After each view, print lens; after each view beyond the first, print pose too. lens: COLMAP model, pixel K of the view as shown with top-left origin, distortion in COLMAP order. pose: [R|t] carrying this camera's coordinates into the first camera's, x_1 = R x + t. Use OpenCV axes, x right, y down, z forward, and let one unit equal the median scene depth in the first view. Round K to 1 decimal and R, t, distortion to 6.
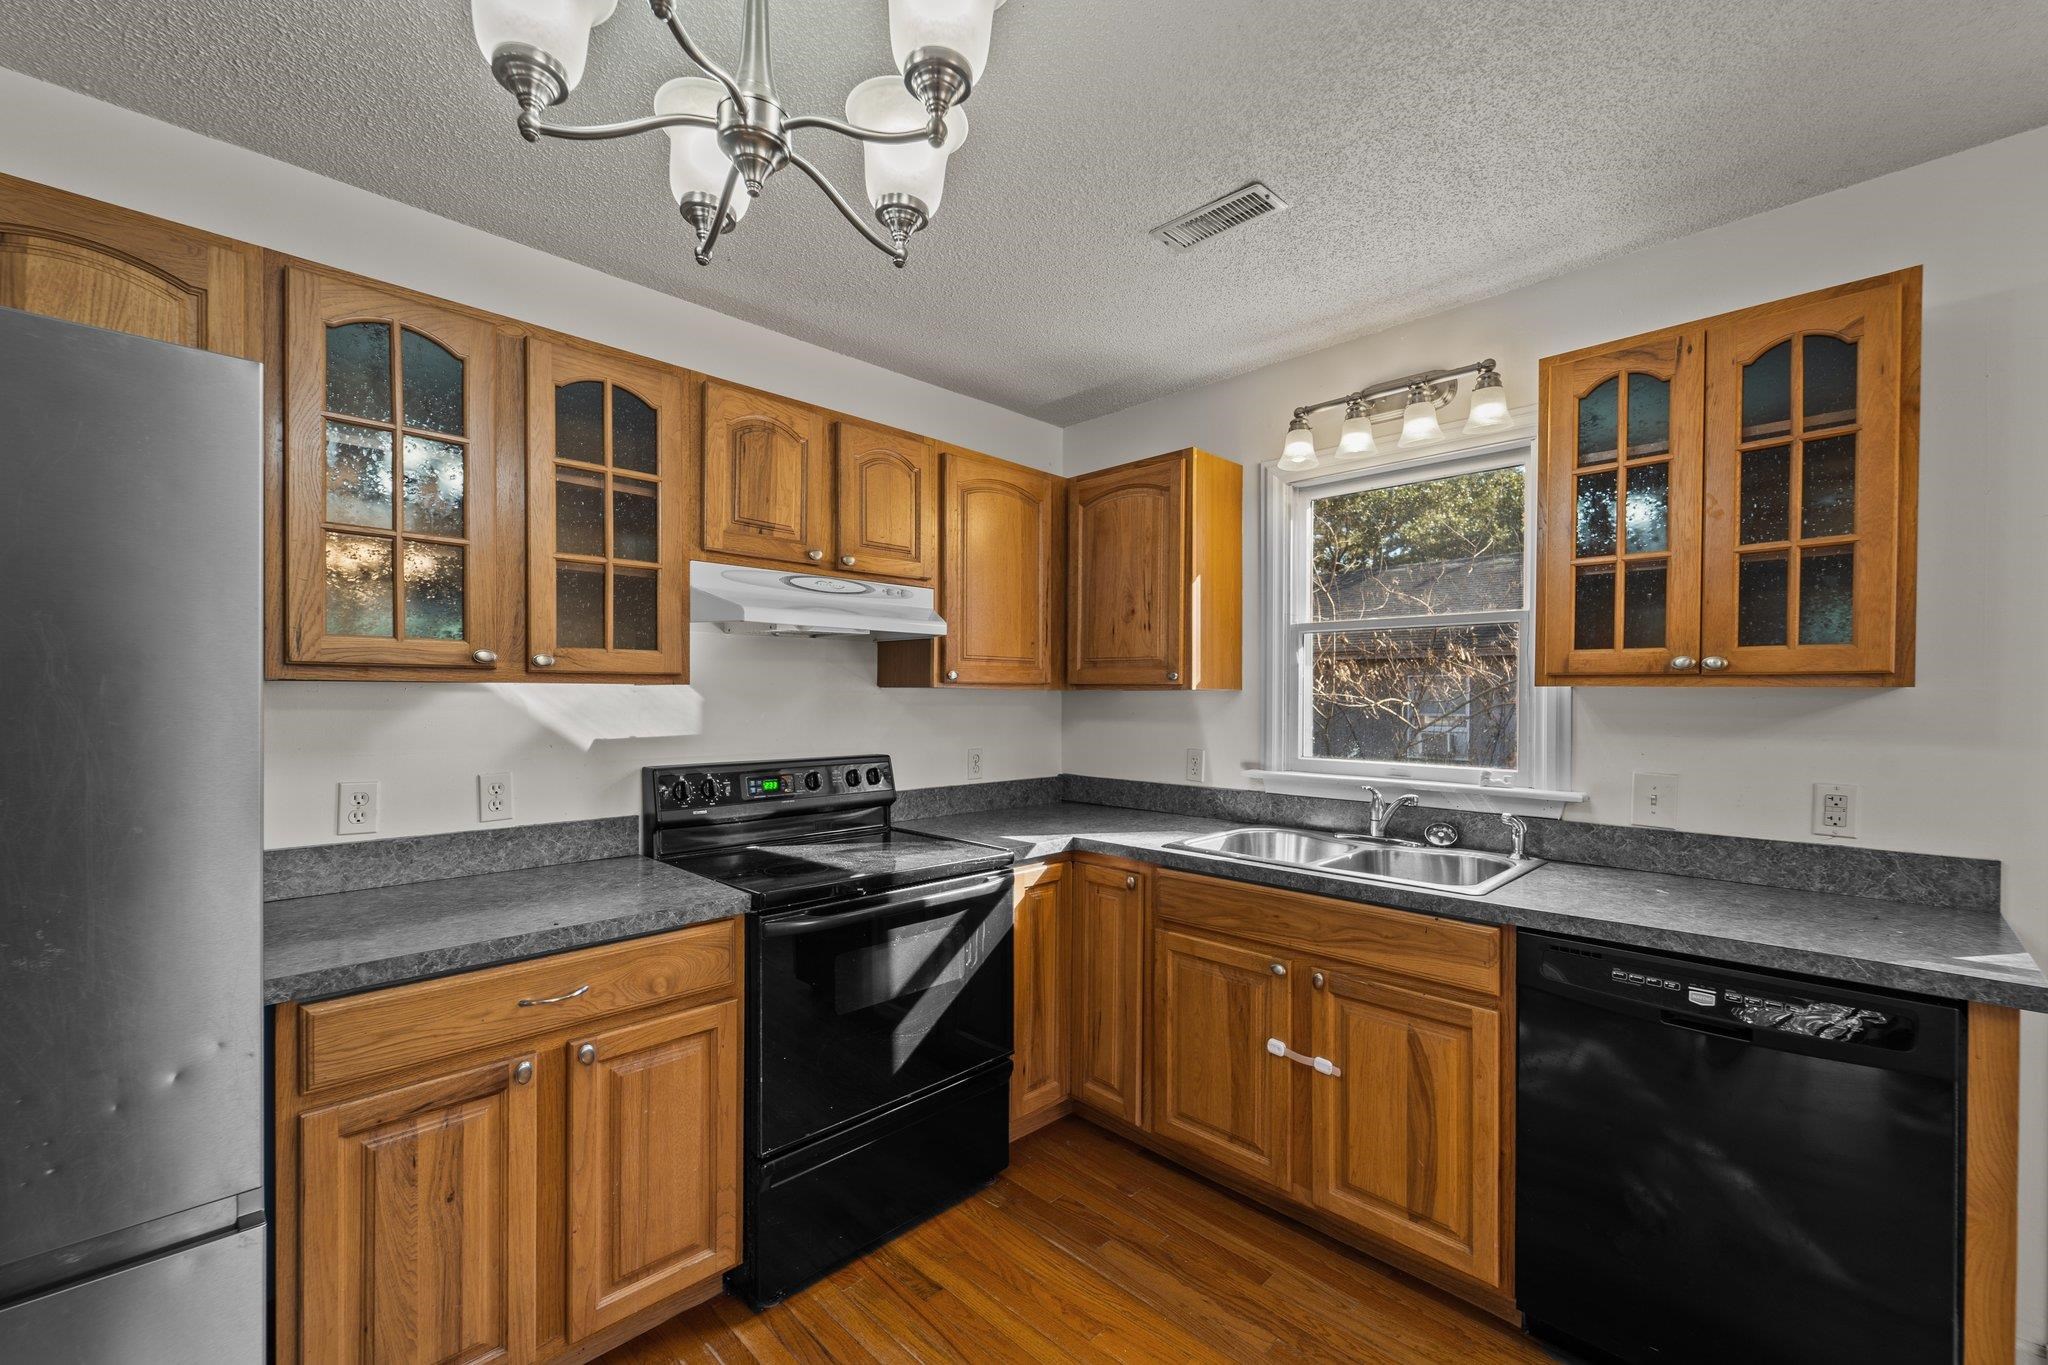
lens RADIAL K [[831.5, 0, 1019.7], [0, 831.5, 705.3], [0, 0, 1]] dist [-0.000658, -0.000350]
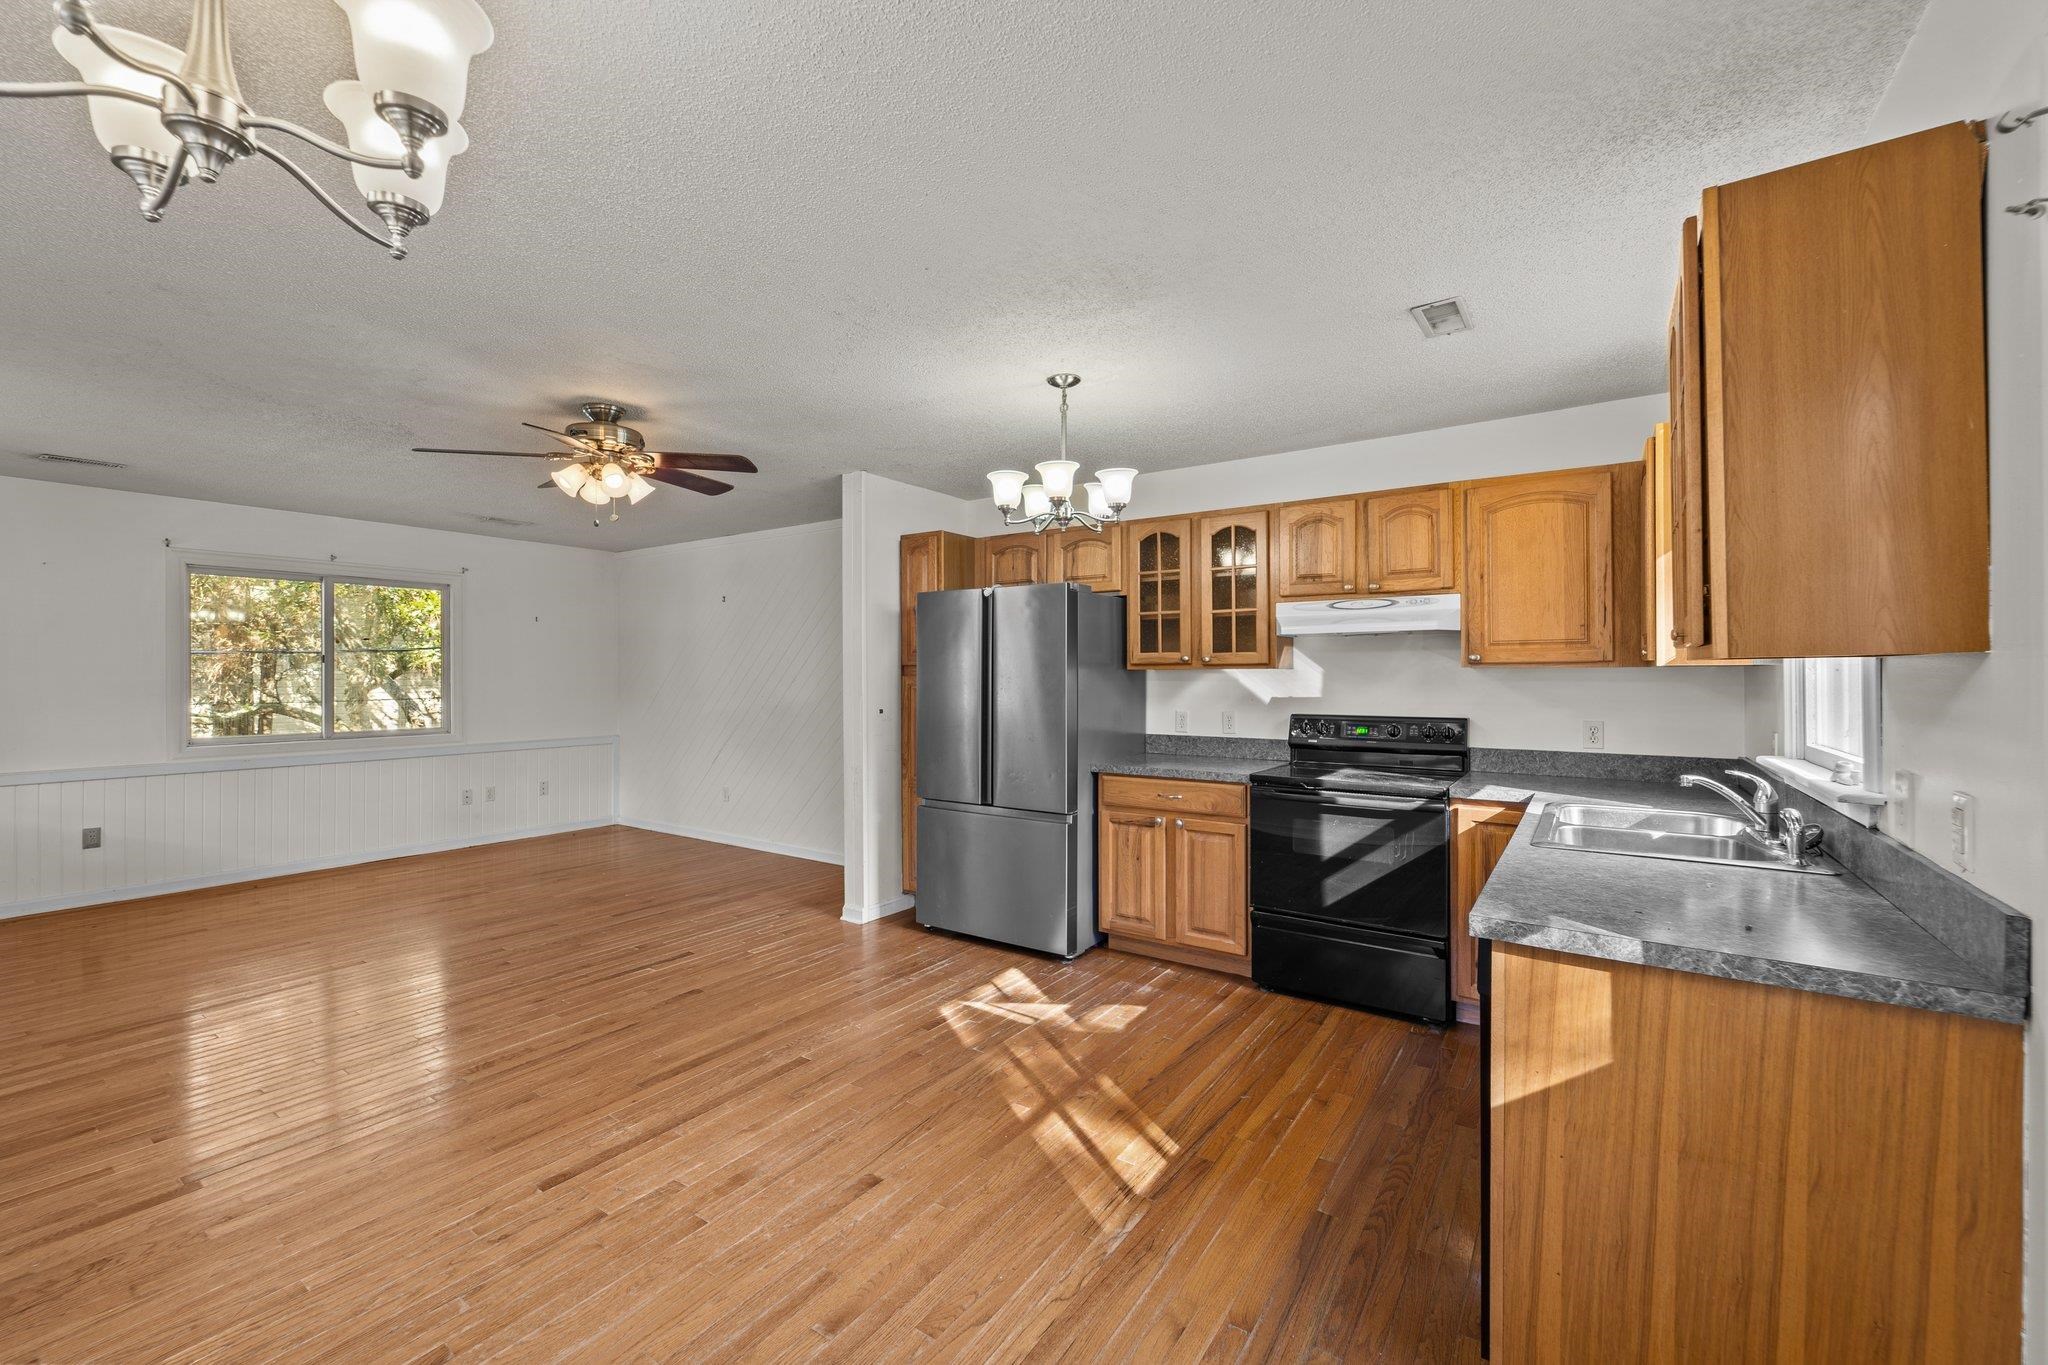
lens RADIAL K [[834.3, 0, 1026.2], [0, 834.3, 672.5], [0, 0, 1]] dist [0.000574, -0.000469]
pose [[0.188422, -0.005767, -0.982071, 1.313435], [-0.005661, 0.999960, -0.006958, 0.000586], [0.982072, 0.006871, 0.188382, 0.080054]]
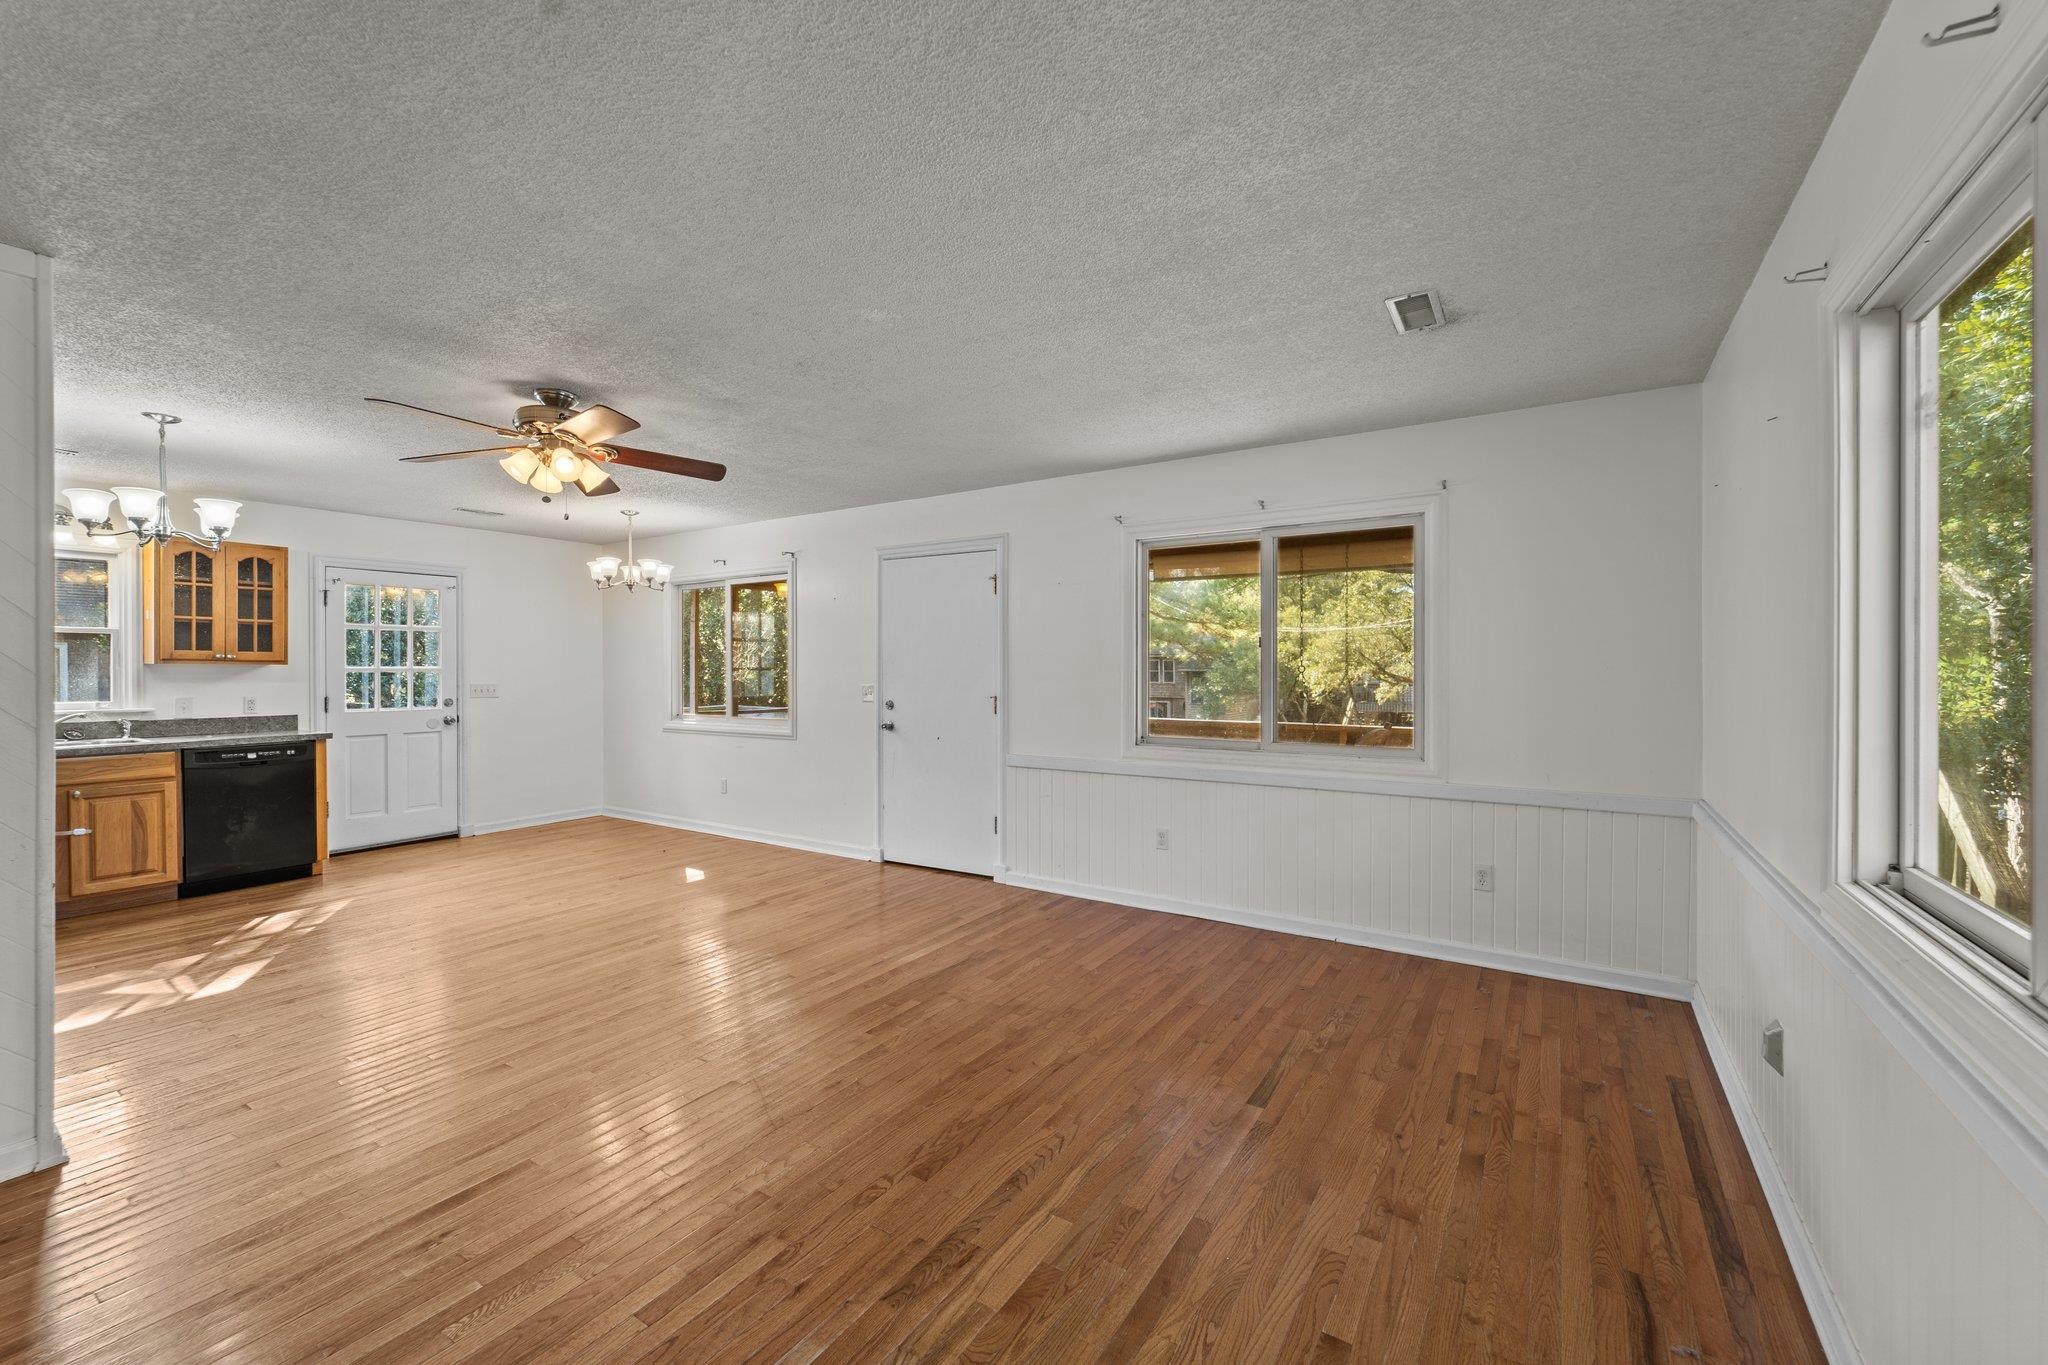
lens RADIAL K [[822.4, 0, 1024.0], [0, 822.4, 671.3], [0, 0, 1]] dist [0.001056, -0.000063]
pose [[-0.212237, -0.007684, 0.977188, -2.205944], [0.010434, 0.999894, 0.010129, 0.002066], [-0.977163, 0.012346, -0.212134, -0.970023]]
